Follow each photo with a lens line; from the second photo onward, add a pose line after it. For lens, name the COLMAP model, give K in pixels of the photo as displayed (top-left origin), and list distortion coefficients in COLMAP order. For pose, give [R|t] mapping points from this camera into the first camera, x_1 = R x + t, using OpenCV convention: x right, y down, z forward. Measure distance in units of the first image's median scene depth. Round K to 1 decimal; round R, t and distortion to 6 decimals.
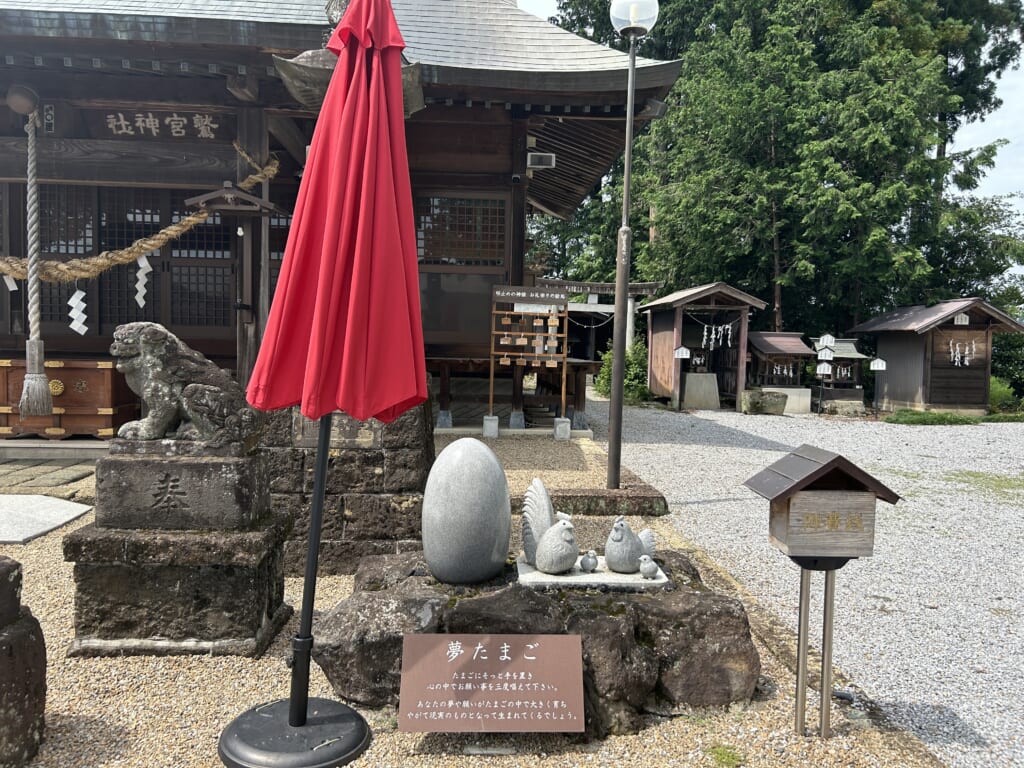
lens RADIAL K [[778.6, 0, 512.0], [0, 778.6, 384.0], [0, 0, 1]] dist [0.011022, -0.002680]
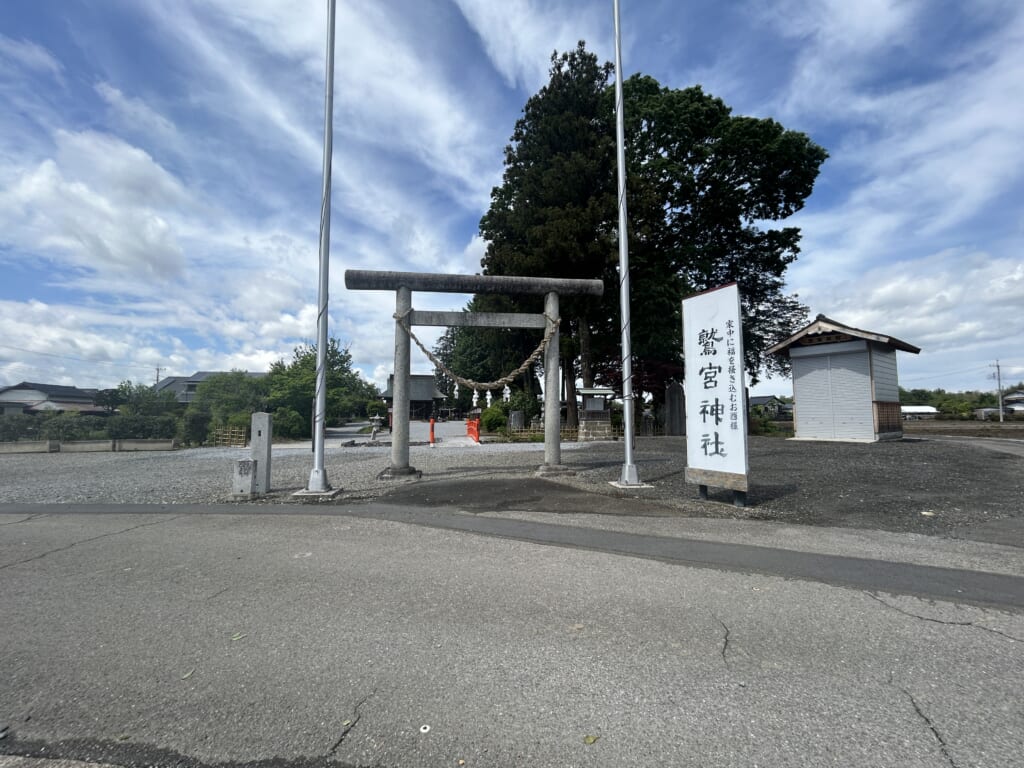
lens RADIAL K [[424.4, 0, 512.0], [0, 424.4, 384.0], [0, 0, 1]] dist [-0.001744, -0.000480]
pose [[0.972597, -0.005477, 0.232433, -0.305646], [0.033728, 0.992471, -0.117745, 0.228414], [-0.230038, 0.122358, 0.965459, -4.362788]]
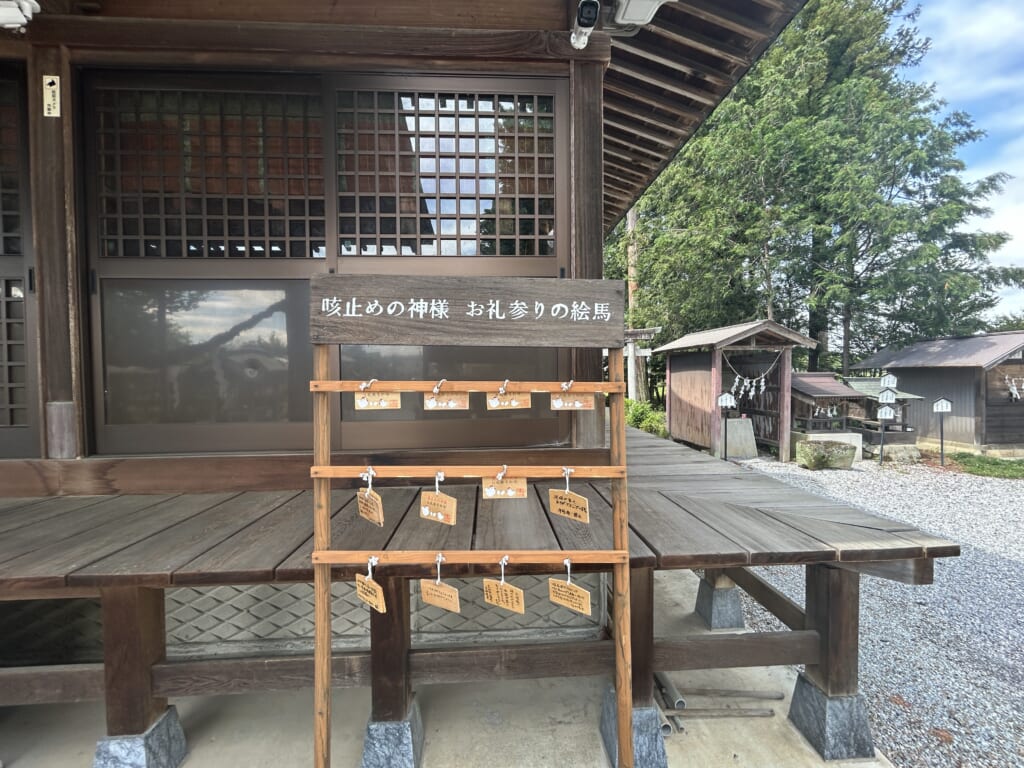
lens RADIAL K [[424.4, 0, 512.0], [0, 424.4, 384.0], [0, 0, 1]] dist [-0.001744, -0.000480]
pose [[0.999516, -0.030446, 0.006435, -0.027507], [0.030607, 0.999177, -0.026604, -0.052595], [-0.005620, 0.026788, 0.999625, 0.517308]]
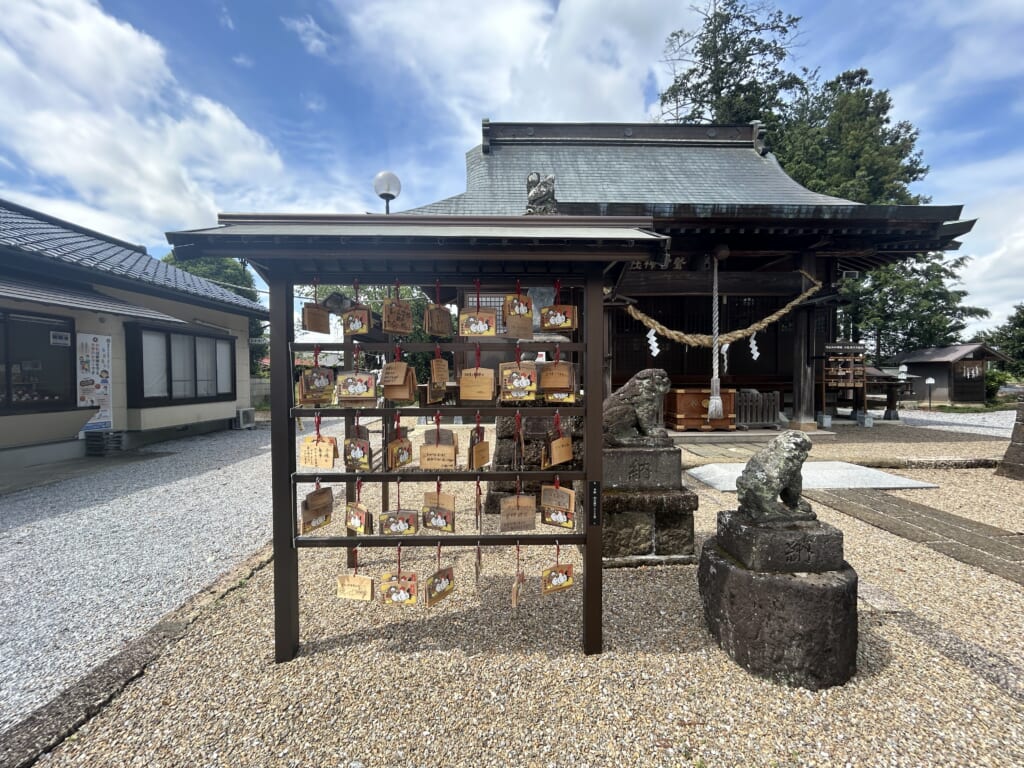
lens RADIAL K [[424.4, 0, 512.0], [0, 424.4, 384.0], [0, 0, 1]] dist [-0.001744, -0.000480]
pose [[0.999399, -0.026977, -0.021756, -0.487381], [0.026247, 0.999105, -0.033166, -0.009831], [0.022632, 0.032575, 0.999213, -0.011690]]
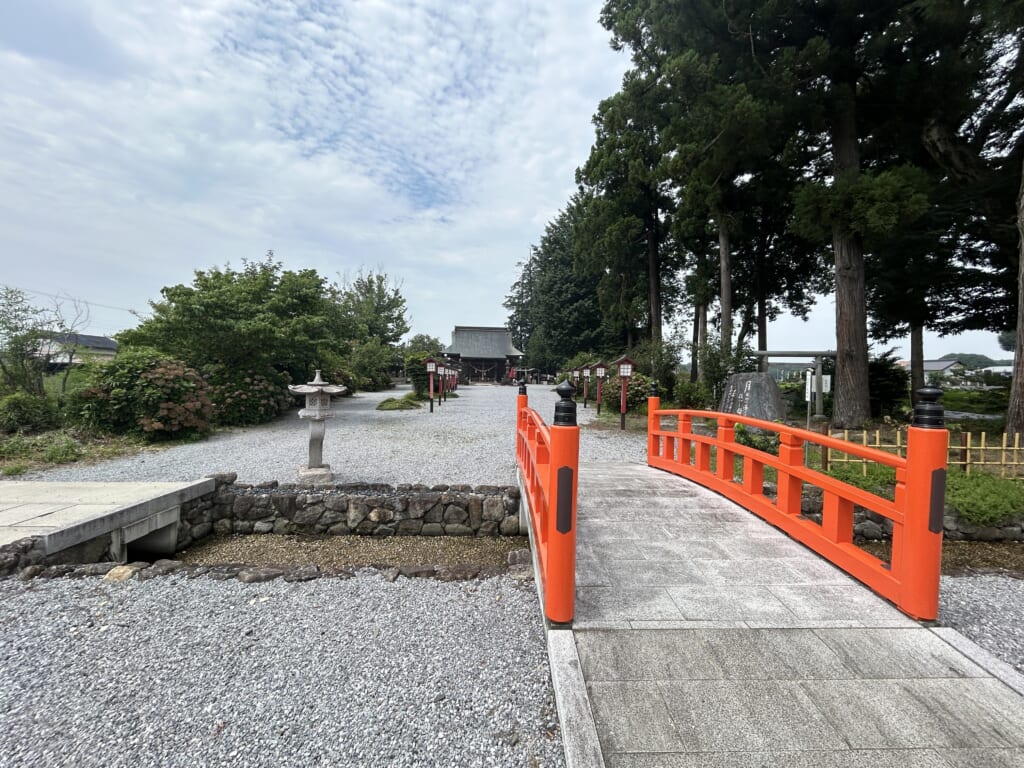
lens RADIAL K [[424.4, 0, 512.0], [0, 424.4, 384.0], [0, 0, 1]] dist [-0.001744, -0.000480]
pose [[0.997697, -0.005009, 0.067636, -0.270698], [0.007129, 0.999490, -0.031140, 0.167776], [-0.067446, 0.031551, 0.997224, -3.332411]]
